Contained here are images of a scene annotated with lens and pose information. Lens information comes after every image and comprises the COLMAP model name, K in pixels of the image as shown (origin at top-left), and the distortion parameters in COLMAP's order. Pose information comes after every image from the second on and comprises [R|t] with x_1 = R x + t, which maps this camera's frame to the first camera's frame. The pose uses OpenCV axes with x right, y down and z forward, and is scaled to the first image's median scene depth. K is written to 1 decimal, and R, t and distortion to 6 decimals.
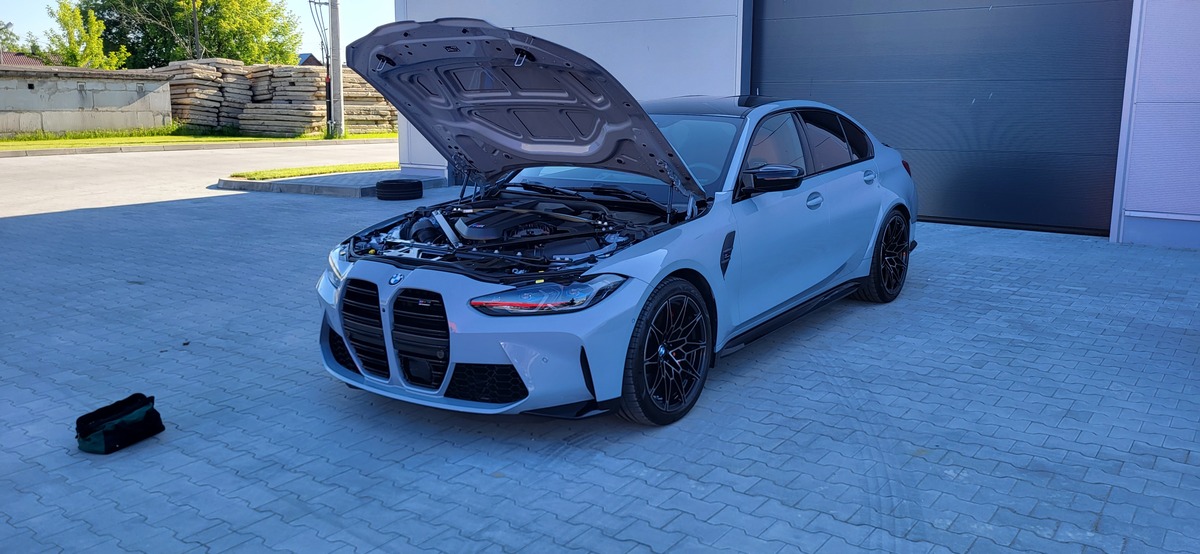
lens RADIAL K [[971.5, 0, 612.9], [0, 971.5, 276.8], [0, 0, 1]] dist [-0.001387, -0.001048]
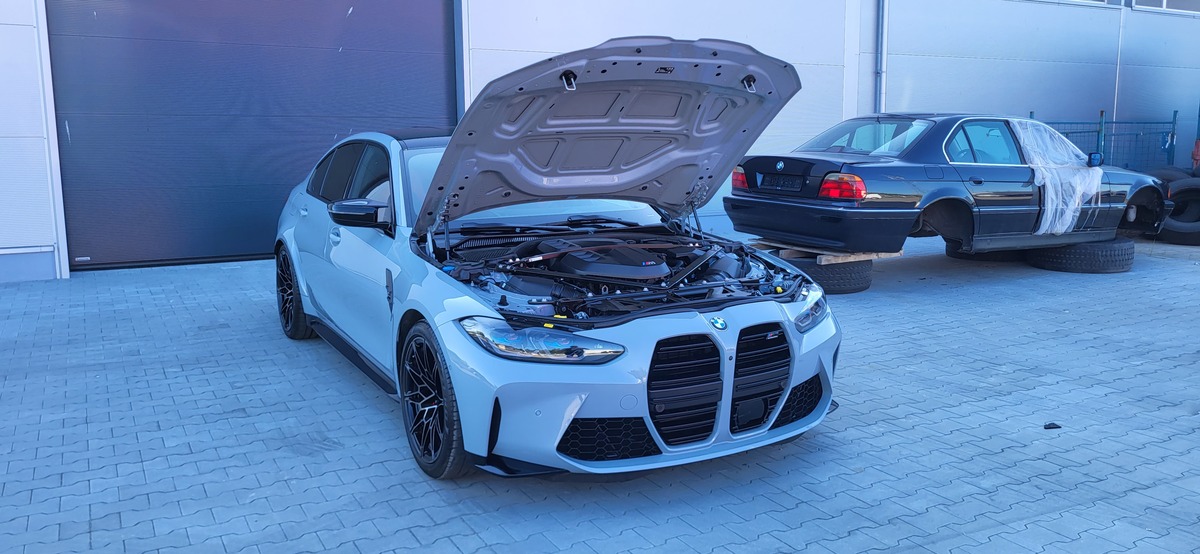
lens RADIAL K [[971.5, 0, 612.9], [0, 971.5, 276.8], [0, 0, 1]] dist [-0.001387, -0.001048]
pose [[0.380236, -0.143990, 0.913612, -1.115931], [0.181734, 0.980182, 0.078846, -0.133184], [-0.906859, 0.136054, 0.398868, 0.750018]]
